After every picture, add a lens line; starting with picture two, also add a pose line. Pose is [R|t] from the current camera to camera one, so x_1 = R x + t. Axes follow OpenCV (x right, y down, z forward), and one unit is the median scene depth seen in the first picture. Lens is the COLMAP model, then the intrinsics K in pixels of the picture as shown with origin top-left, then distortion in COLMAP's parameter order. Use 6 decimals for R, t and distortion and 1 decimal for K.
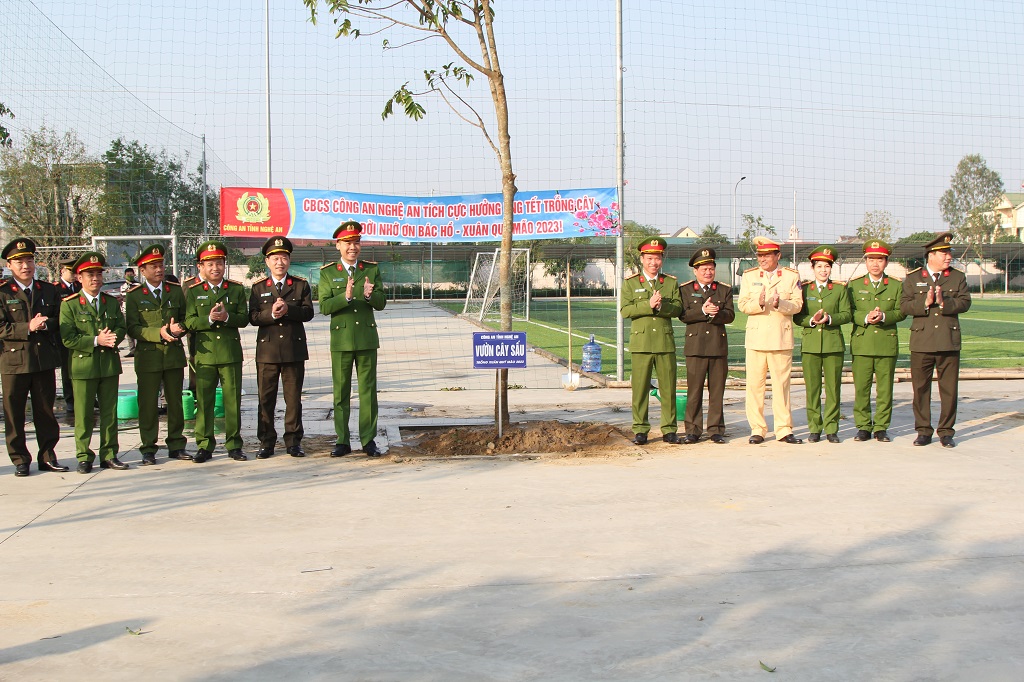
lens RADIAL K [[1152.9, 0, 513.0], [0, 1152.9, 342.4], [0, 0, 1]] dist [-0.139771, 0.000000]
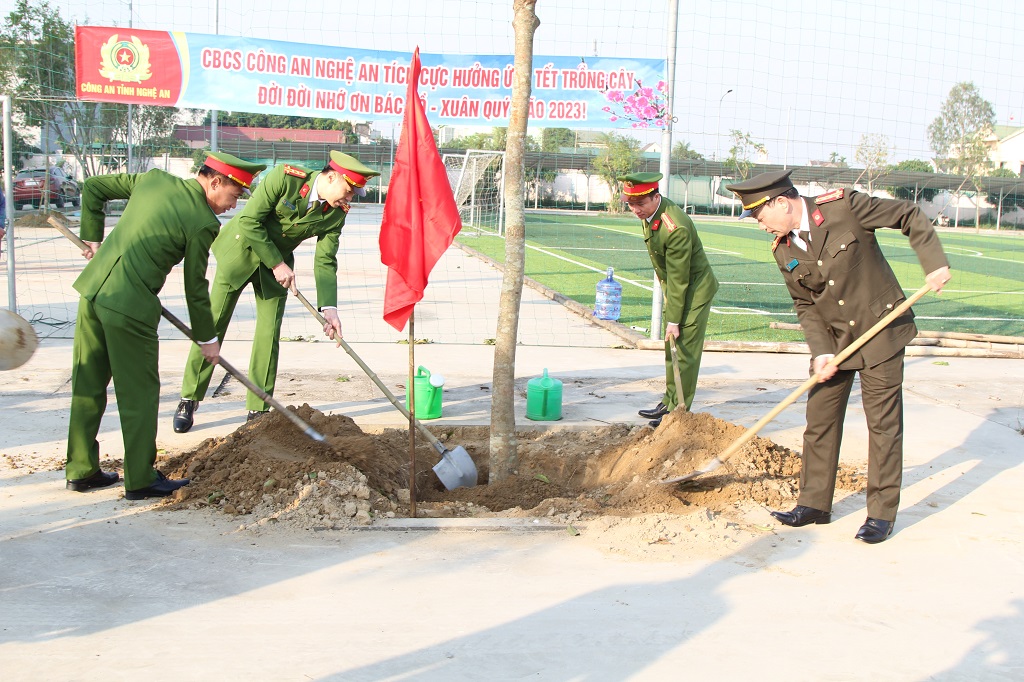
lens RADIAL K [[1152.9, 0, 510.1], [0, 1152.9, 340.0], [0, 0, 1]] dist [-0.139771, 0.000000]
pose [[0.998281, 0.044343, 0.038330, -0.020086], [-0.047150, 0.996014, 0.075719, -0.013295], [-0.034820, -0.077396, 0.996392, 0.281455]]
